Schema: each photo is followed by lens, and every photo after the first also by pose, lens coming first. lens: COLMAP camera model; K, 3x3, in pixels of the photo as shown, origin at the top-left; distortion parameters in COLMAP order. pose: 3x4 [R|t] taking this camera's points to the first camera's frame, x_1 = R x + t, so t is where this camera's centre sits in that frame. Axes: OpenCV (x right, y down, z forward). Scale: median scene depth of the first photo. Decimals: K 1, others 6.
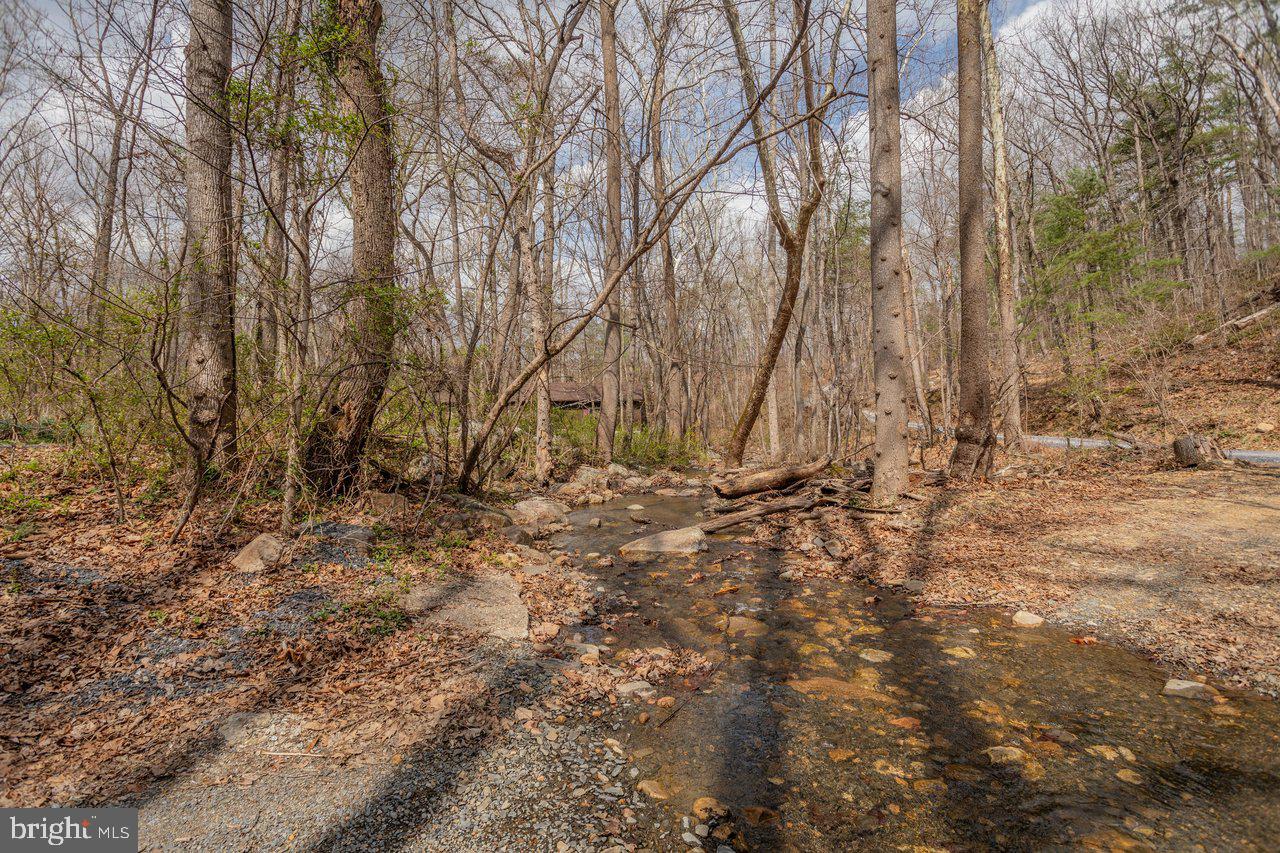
lens RADIAL K [[610.9, 0, 641.8], [0, 610.9, 421.8], [0, 0, 1]] dist [-0.013260, 0.002521]
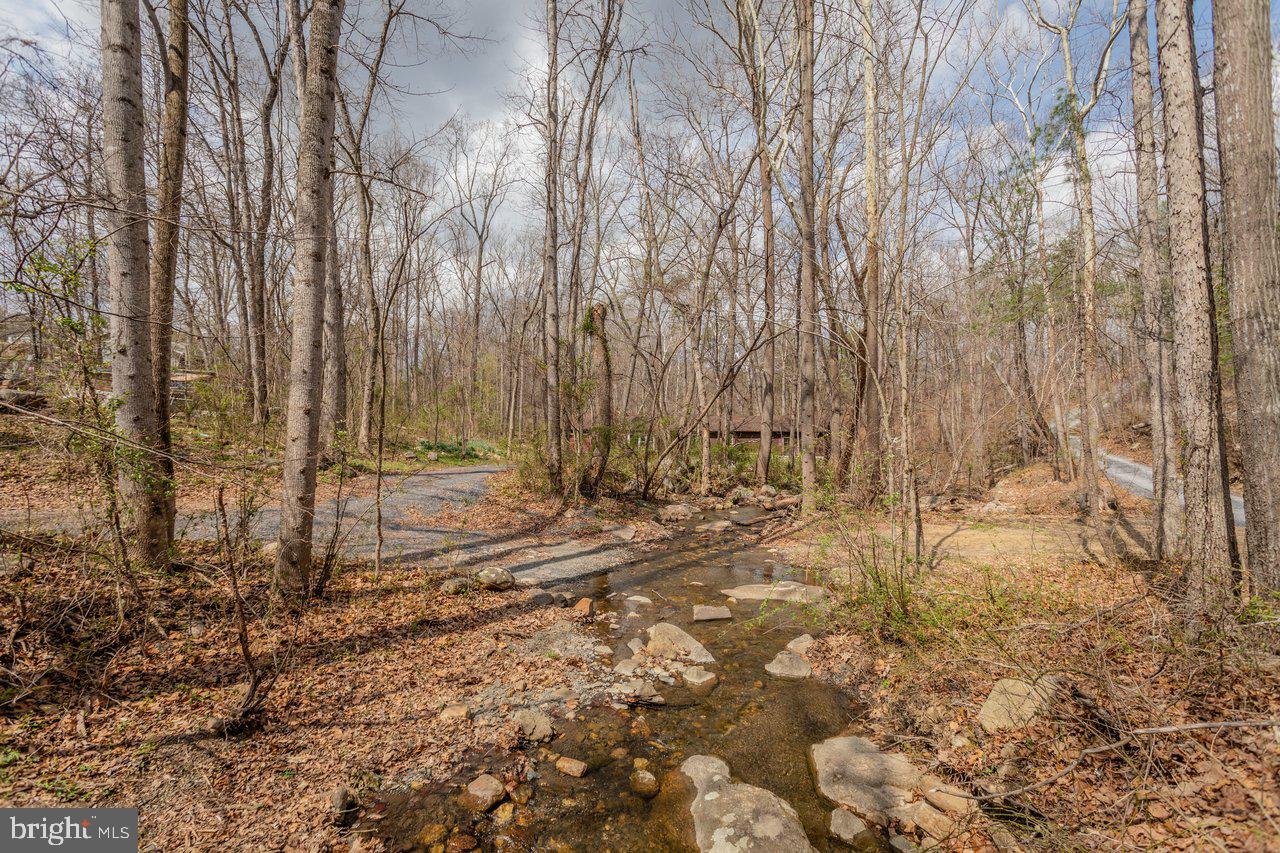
lens RADIAL K [[610.9, 0, 638.3], [0, 610.9, 427.0], [0, 0, 1]] dist [-0.013260, 0.002521]
pose [[0.910573, 0.005862, -0.413307, 0.453912], [-0.007470, 0.999970, -0.002274, -0.107191], [0.413281, 0.005158, 0.910589, -0.779345]]
